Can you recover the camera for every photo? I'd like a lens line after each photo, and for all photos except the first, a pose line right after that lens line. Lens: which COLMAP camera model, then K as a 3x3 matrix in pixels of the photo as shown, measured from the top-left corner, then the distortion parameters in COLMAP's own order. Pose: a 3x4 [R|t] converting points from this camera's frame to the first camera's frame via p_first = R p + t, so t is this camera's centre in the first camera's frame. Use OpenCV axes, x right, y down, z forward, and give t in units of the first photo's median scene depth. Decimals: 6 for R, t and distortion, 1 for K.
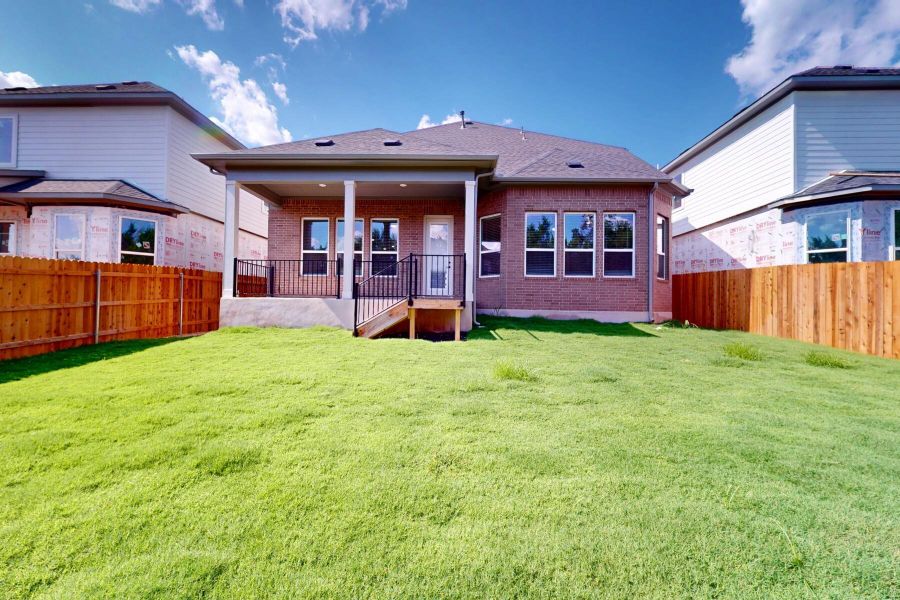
lens RADIAL K [[401.0, 0, 450.0], [0, 401.0, 300.0], [0, 0, 1]] dist [-0.013083, -0.000056]
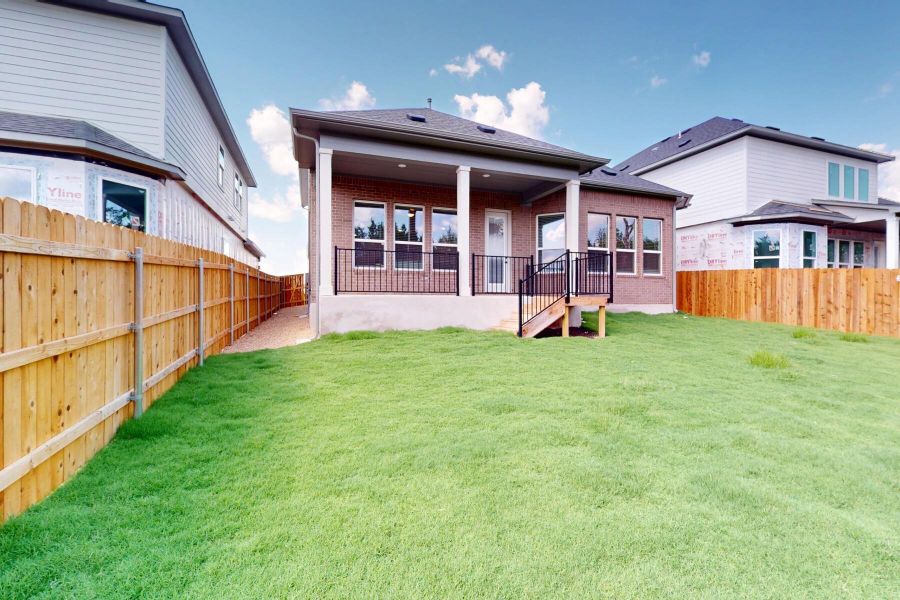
lens RADIAL K [[401.0, 0, 450.0], [0, 401.0, 300.0], [0, 0, 1]] dist [-0.013083, -0.000056]
pose [[0.922920, -0.012177, 0.384799, -0.619486], [0.003879, 0.999743, 0.022332, -0.013283], [-0.384972, -0.019118, 0.922730, 0.158690]]
